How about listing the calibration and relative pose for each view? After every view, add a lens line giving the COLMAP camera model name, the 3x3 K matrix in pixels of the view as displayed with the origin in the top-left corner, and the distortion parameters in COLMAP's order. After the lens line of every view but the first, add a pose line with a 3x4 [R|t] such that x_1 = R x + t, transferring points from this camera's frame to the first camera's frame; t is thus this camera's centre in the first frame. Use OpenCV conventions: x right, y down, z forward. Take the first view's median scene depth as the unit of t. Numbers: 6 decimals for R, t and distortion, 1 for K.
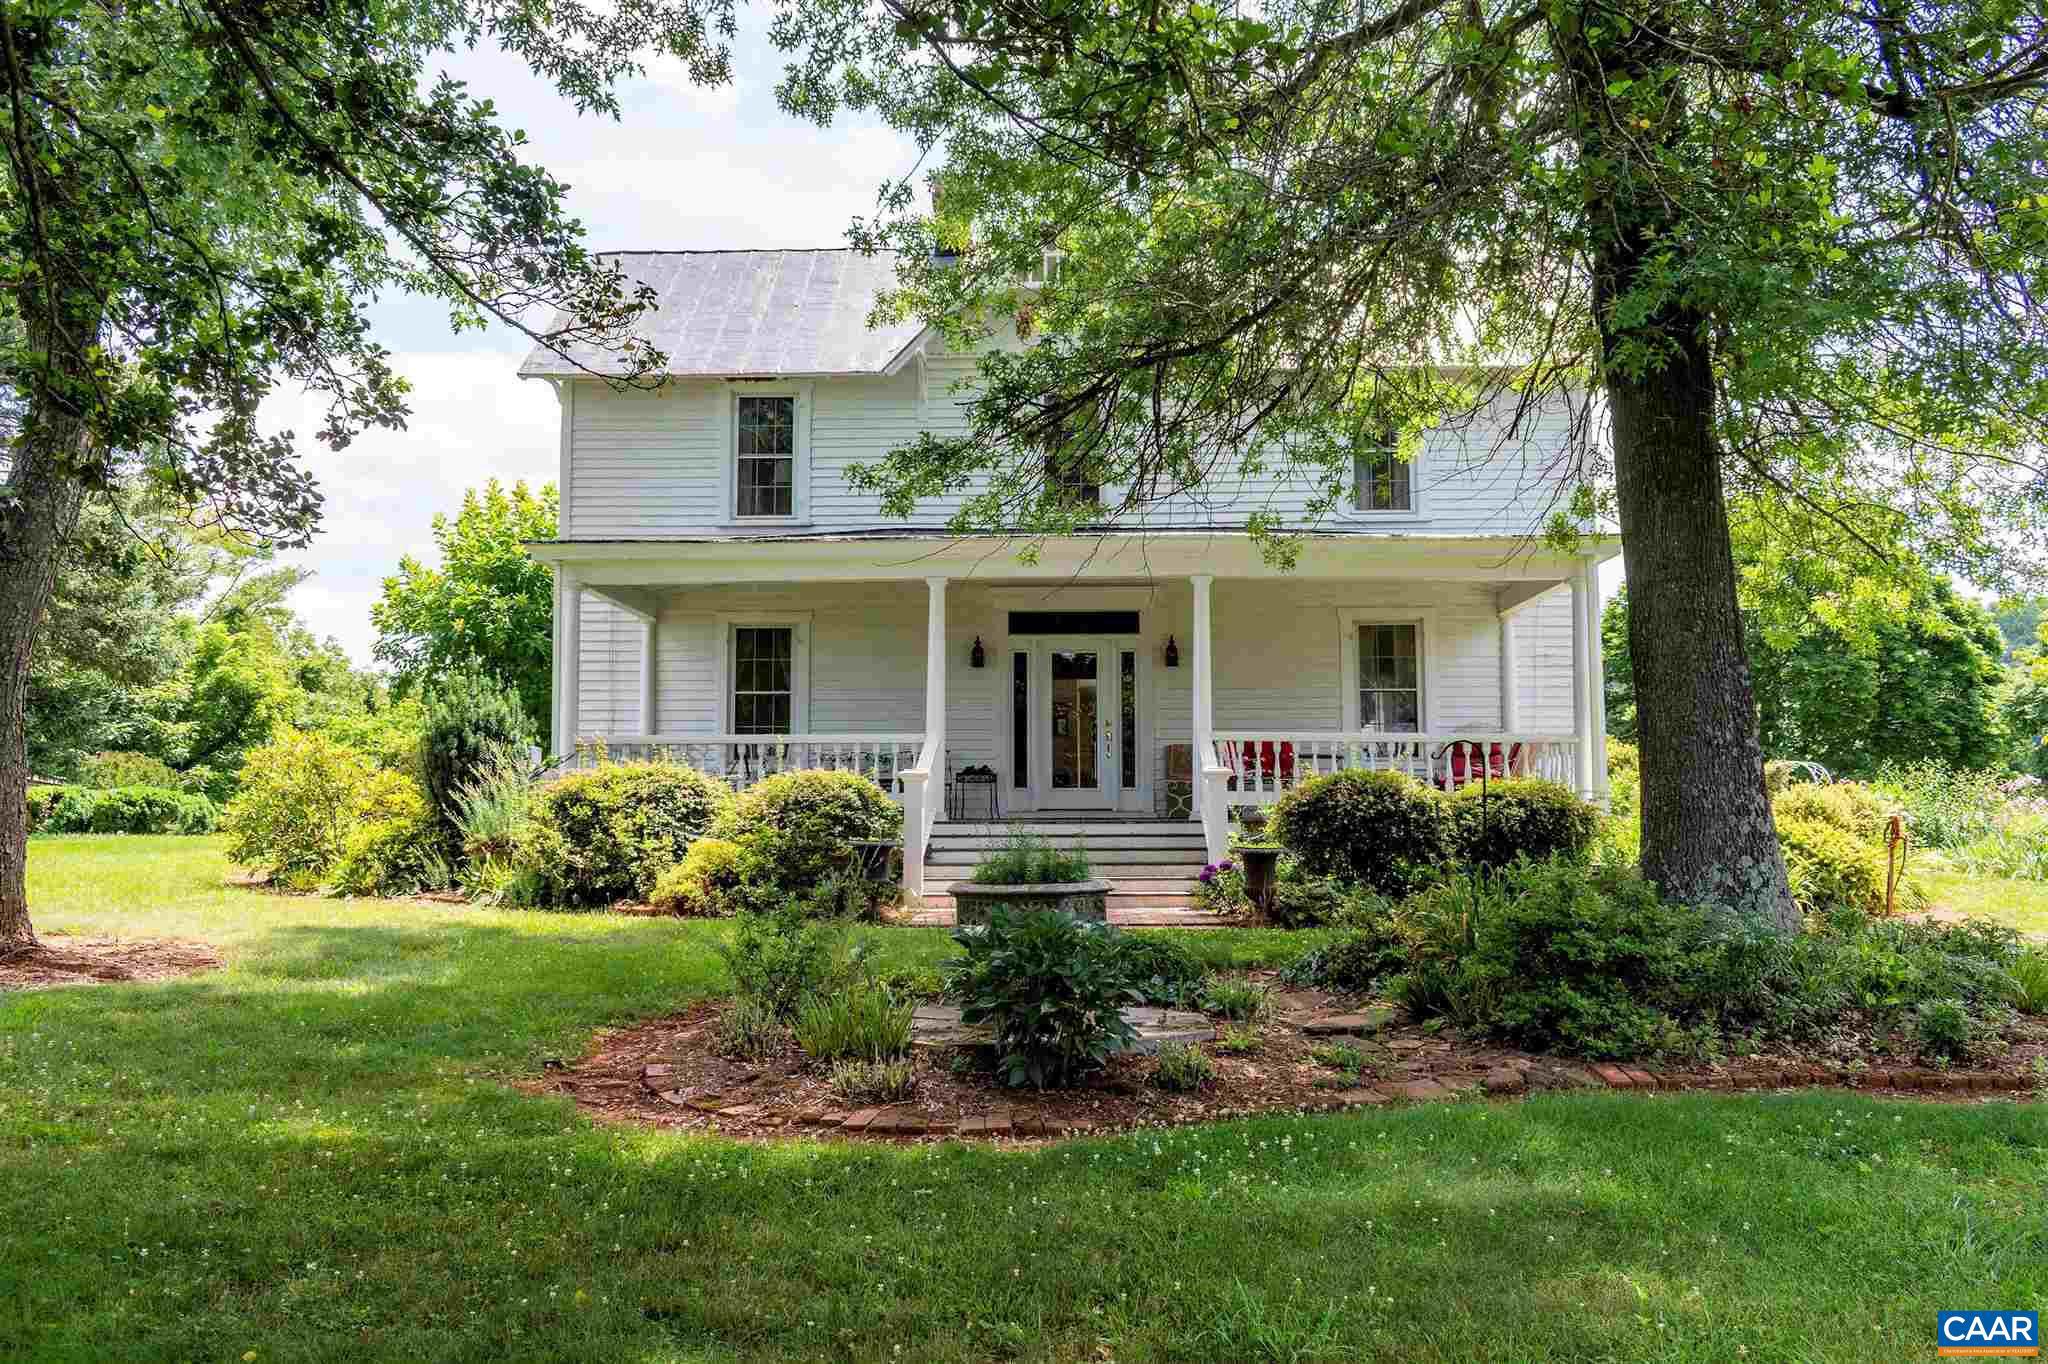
lens RADIAL K [[1609.7, 0, 1024.0], [0, 1609.7, 682.0], [0, 0, 1]] dist [-0.000231, -0.002777]
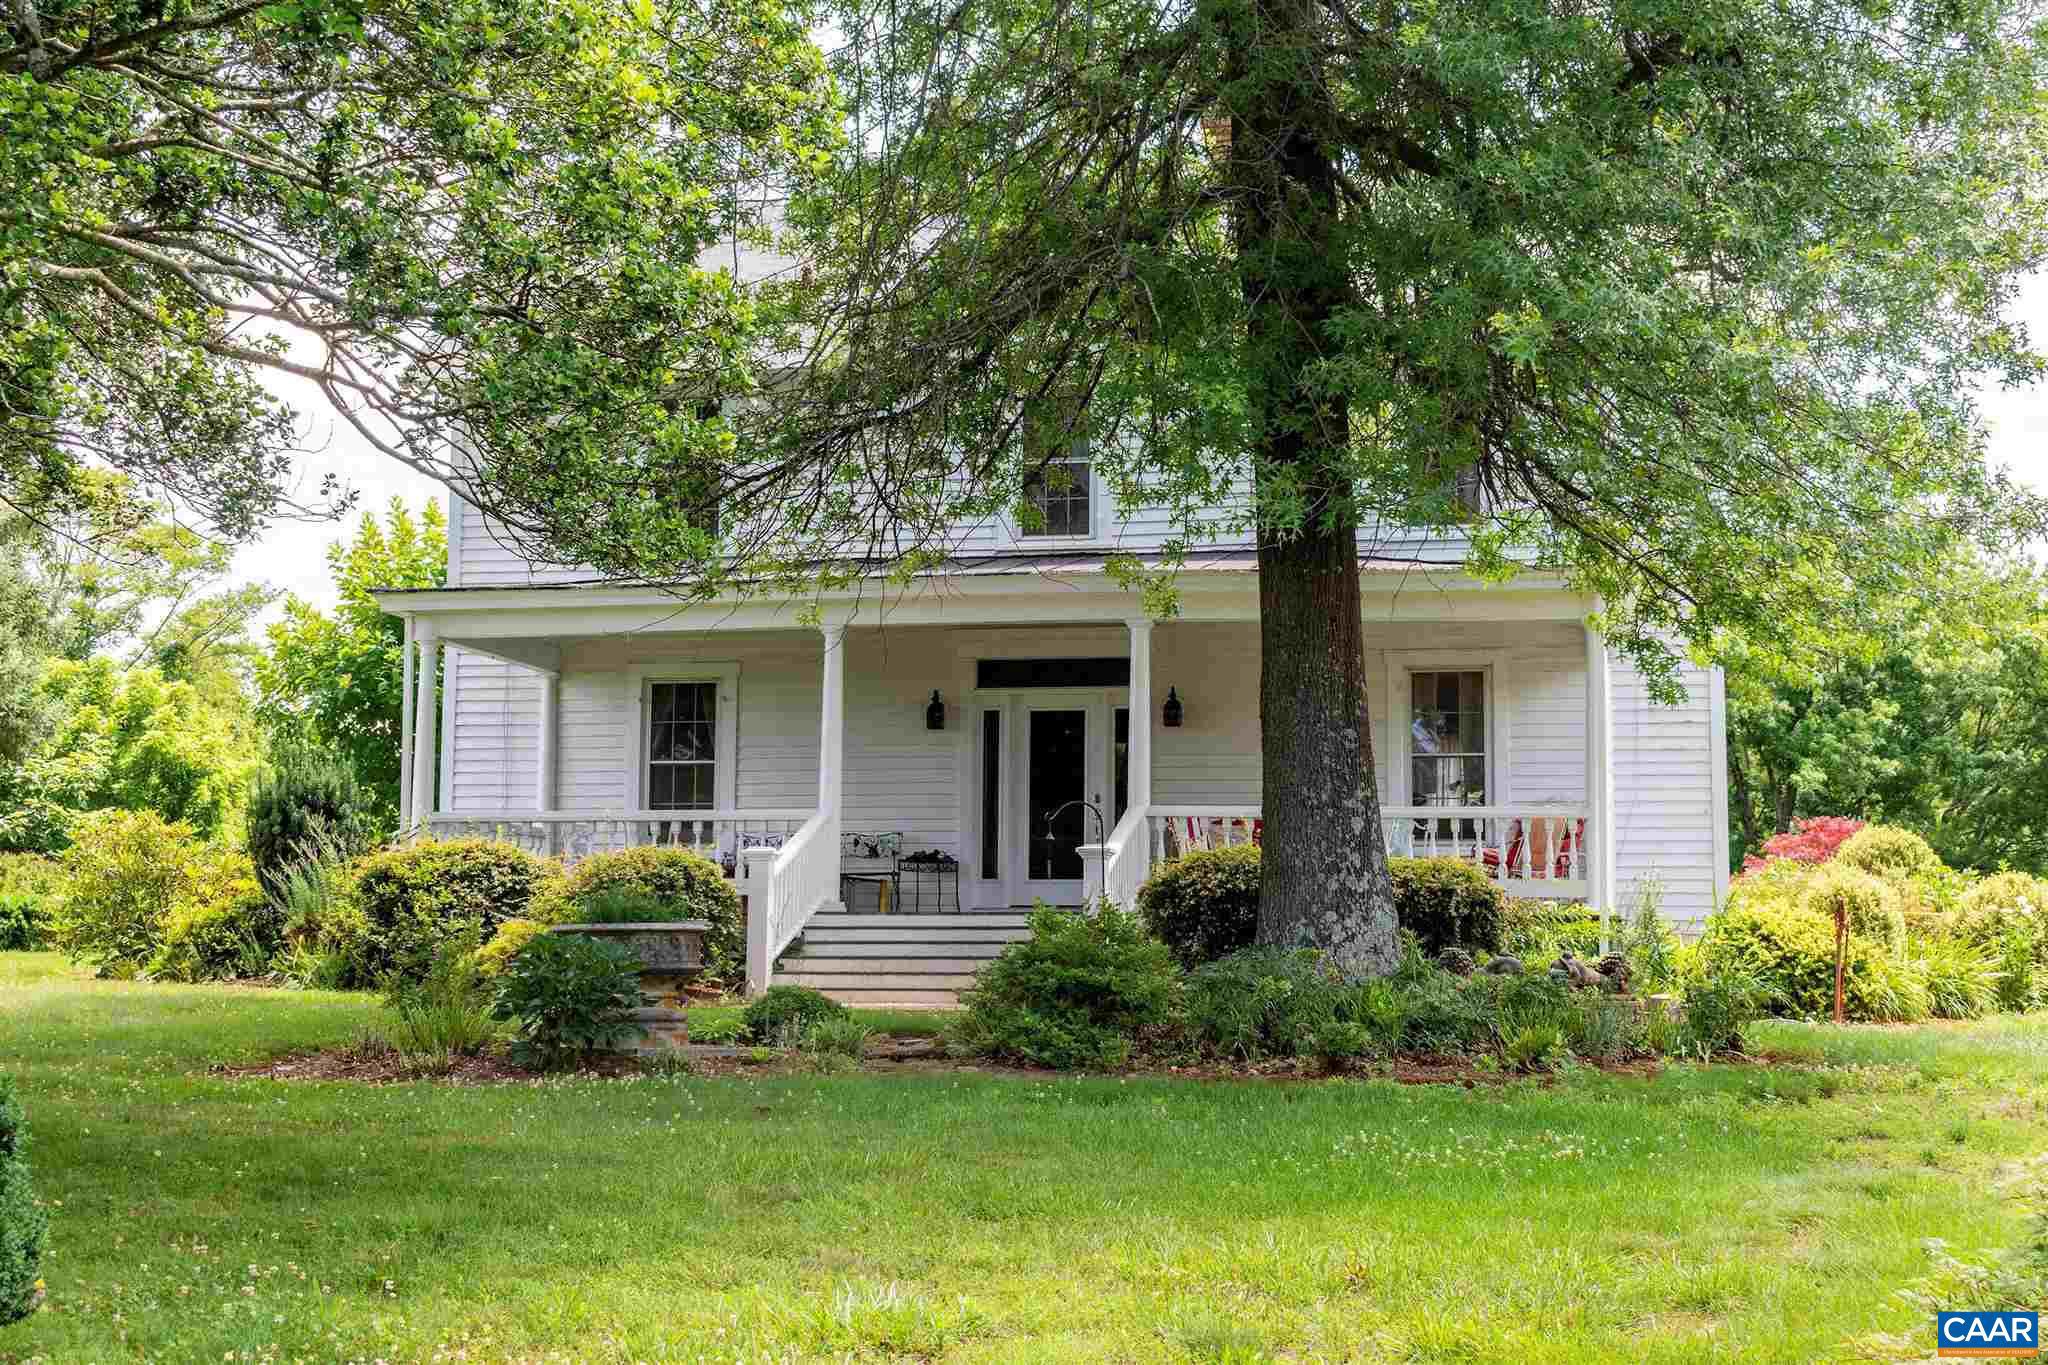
lens RADIAL K [[2830.7, 0, 1024.0], [0, 2830.7, 682.5], [0, 0, 1]] dist [0.002163, 0.063911]
pose [[0.983436, -0.010349, -0.180958, 0.307355], [0.006242, 0.999710, -0.023248, 0.000851], [0.181146, 0.021734, 0.983216, -0.437894]]
